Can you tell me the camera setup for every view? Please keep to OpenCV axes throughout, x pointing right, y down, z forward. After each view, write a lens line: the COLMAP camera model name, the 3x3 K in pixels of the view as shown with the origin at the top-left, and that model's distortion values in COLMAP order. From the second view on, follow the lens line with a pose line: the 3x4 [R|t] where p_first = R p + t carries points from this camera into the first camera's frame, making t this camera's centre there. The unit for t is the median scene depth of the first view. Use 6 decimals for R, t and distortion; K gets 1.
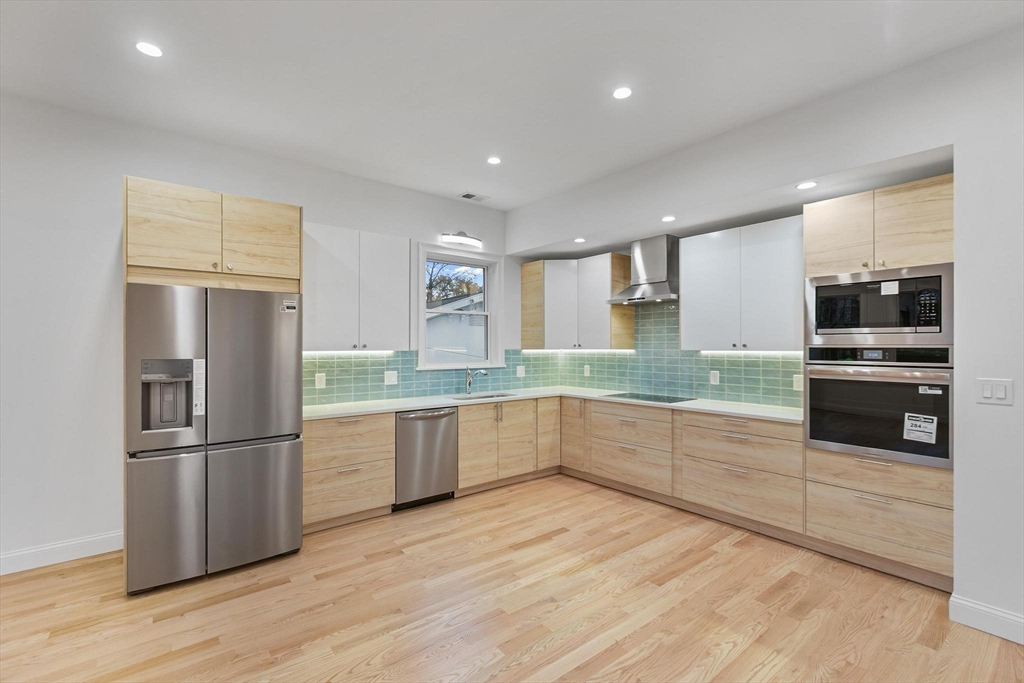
lens RADIAL K [[453.5, 0, 514.9], [0, 453.5, 346.5], [0, 0, 1]] dist [-0.000258, -0.000260]
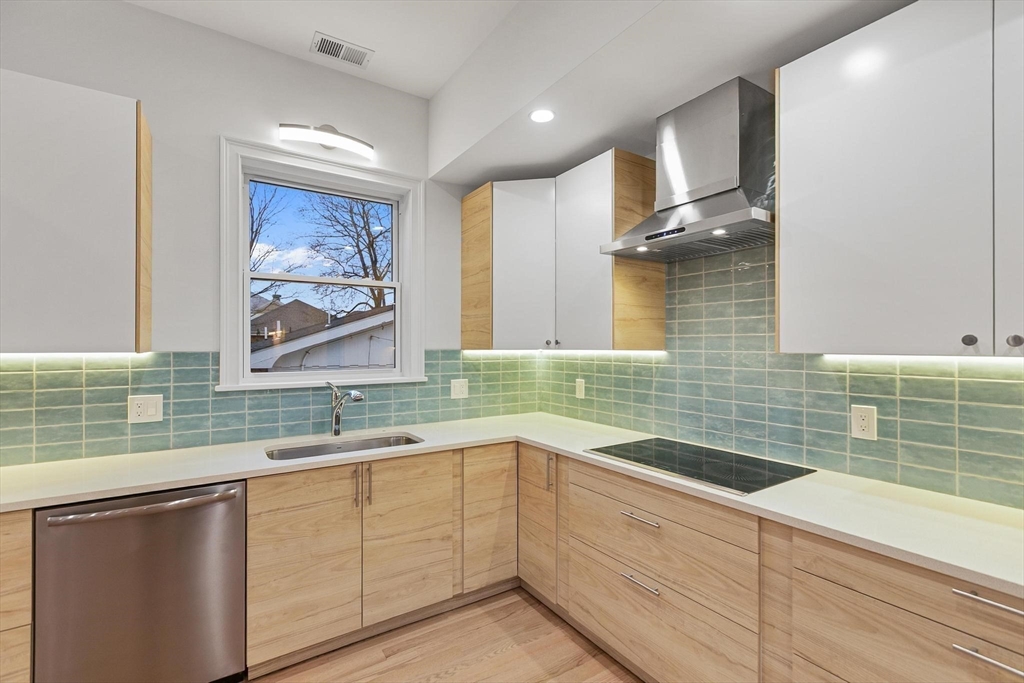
lens RADIAL K [[458.2, 0, 514.5], [0, 458.2, 343.9], [0, 0, 1]] dist [0.002072, 0.000175]
pose [[0.995419, 0.001032, -0.095607, 0.173019], [-0.001179, 0.999998, -0.001486, 0.000531], [0.095606, 0.001591, 0.995418, 0.571815]]
